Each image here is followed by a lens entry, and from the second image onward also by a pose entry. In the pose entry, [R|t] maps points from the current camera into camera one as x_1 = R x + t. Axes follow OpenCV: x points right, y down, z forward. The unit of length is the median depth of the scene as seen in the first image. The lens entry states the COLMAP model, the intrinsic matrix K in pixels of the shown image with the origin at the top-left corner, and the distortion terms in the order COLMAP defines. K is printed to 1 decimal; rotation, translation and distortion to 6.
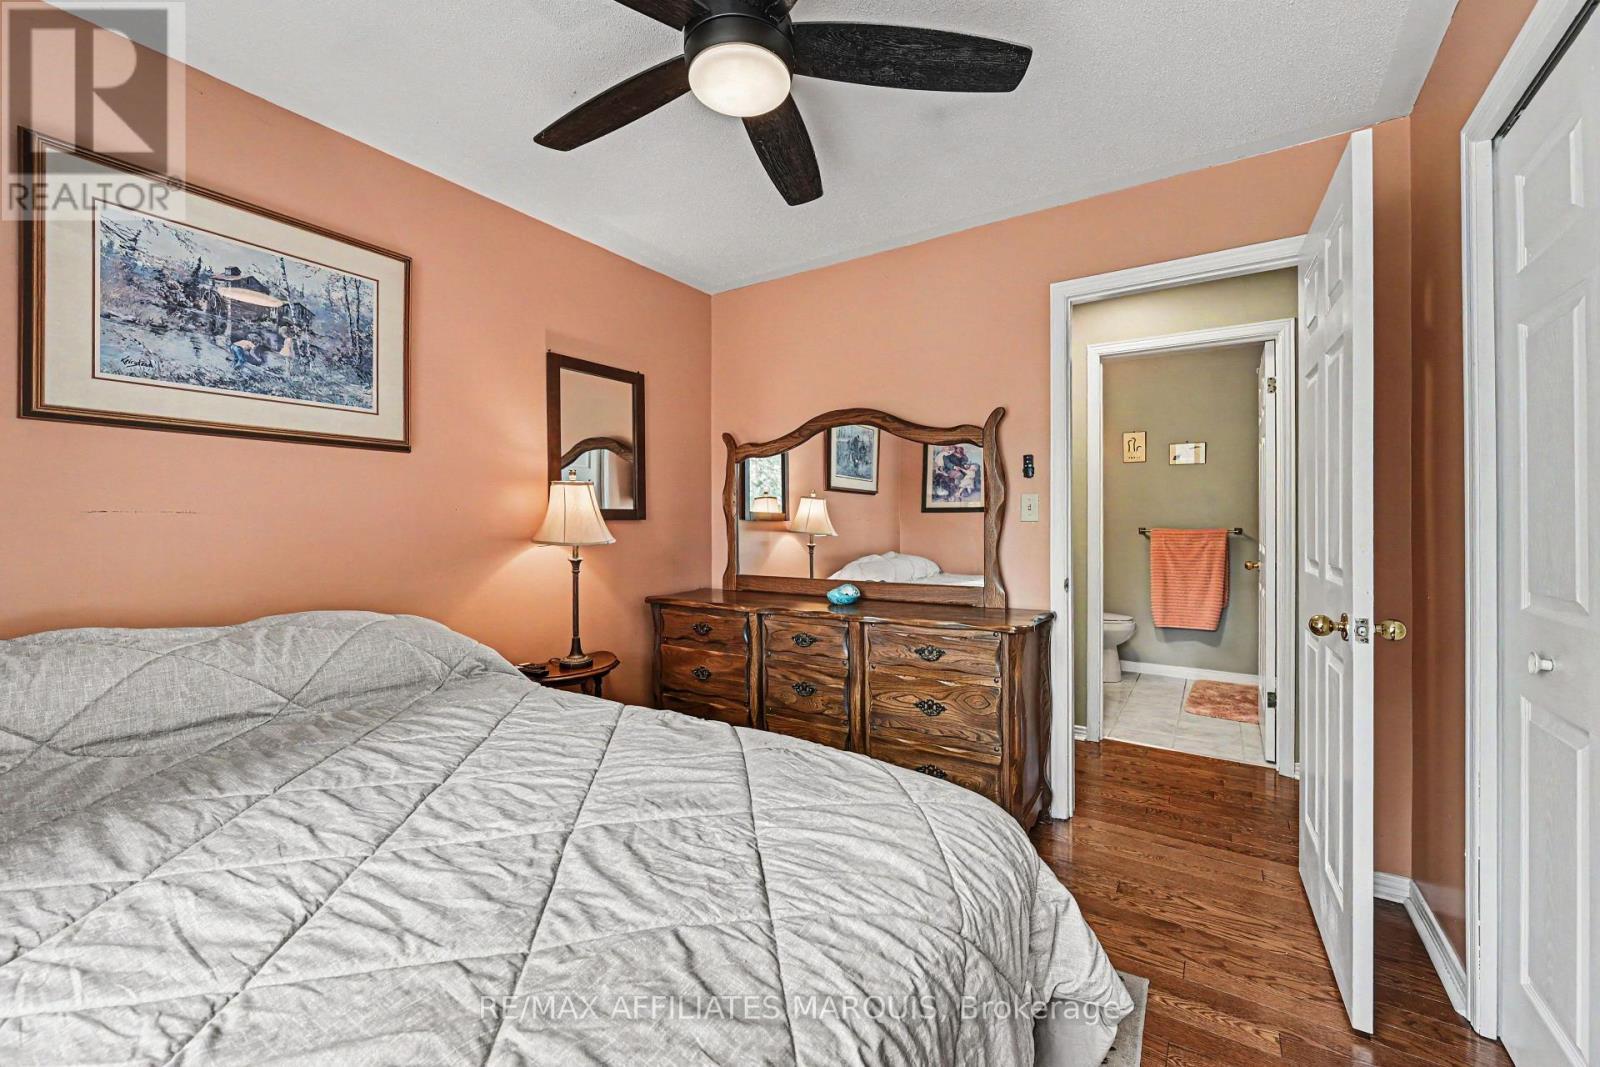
lens RADIAL K [[629.2, 0, 802.1], [0, 629.2, 529.5], [0, 0, 1]] dist [0.000821, 0.000076]
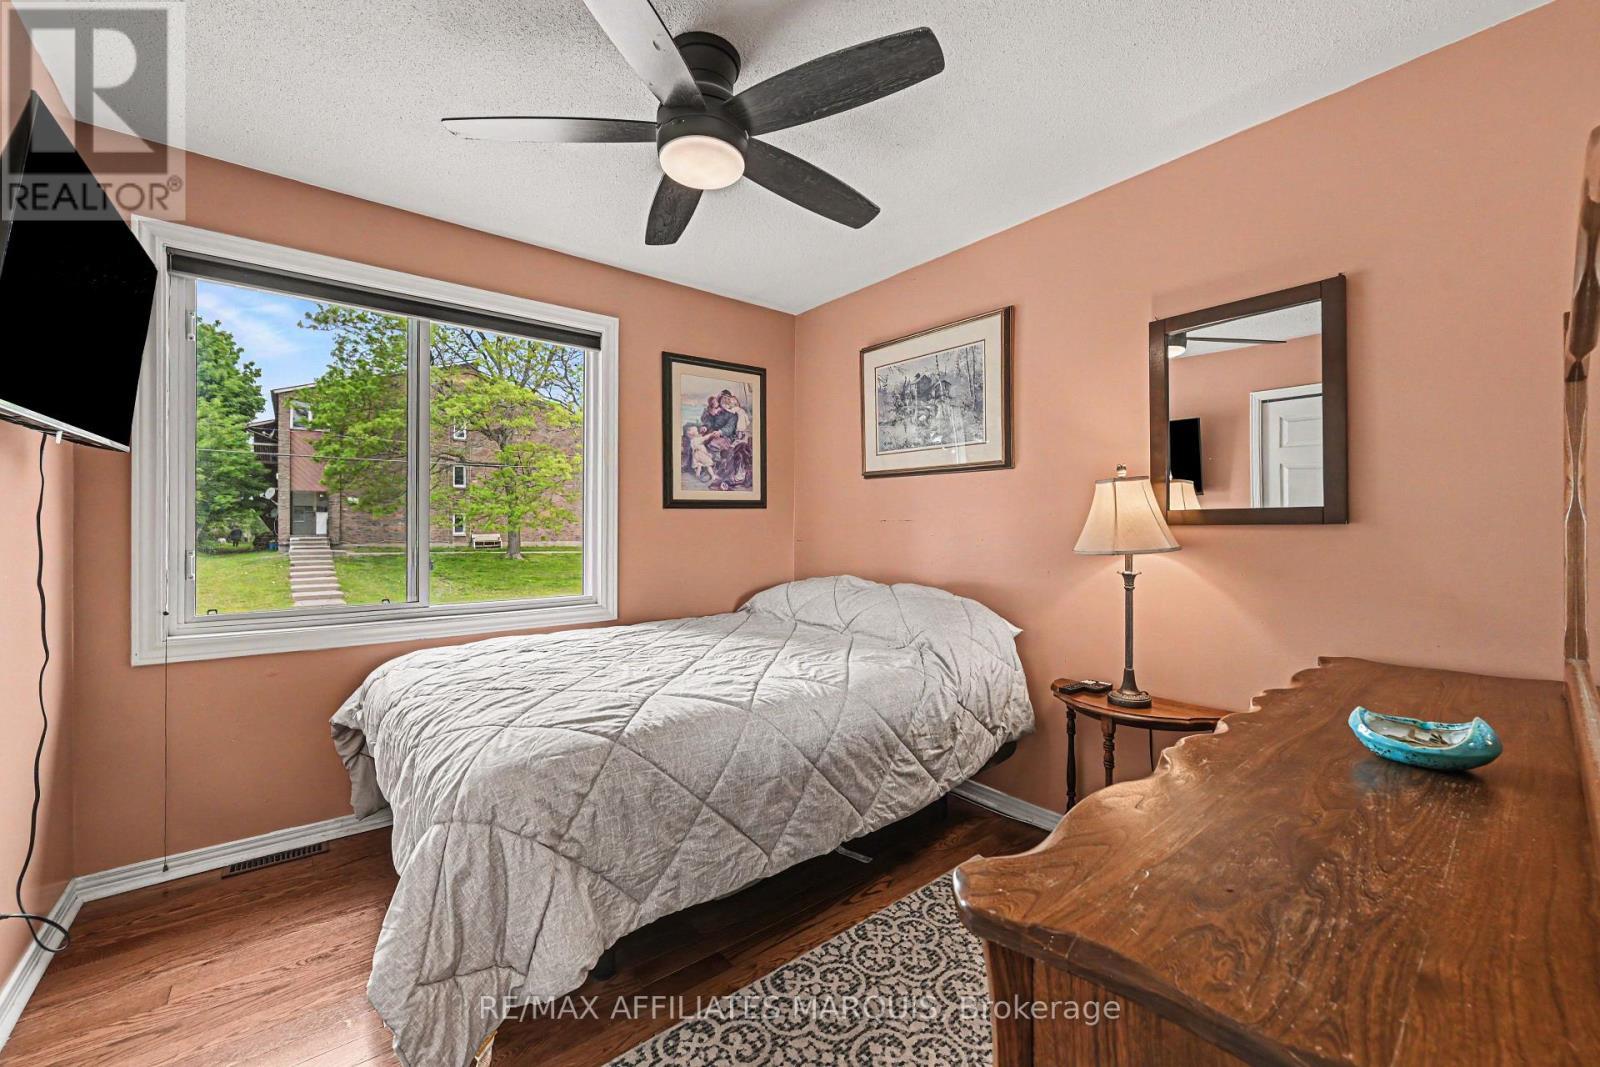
lens RADIAL K [[629.2, 0, 802.1], [0, 629.2, 519.0], [0, 0, 1]] dist [0.000821, 0.000076]
pose [[-0.298950, 0.006295, -0.954248, 0.736095], [-0.000222, 0.999978, 0.006666, -0.037960], [0.954269, 0.002205, -0.298941, 1.125721]]
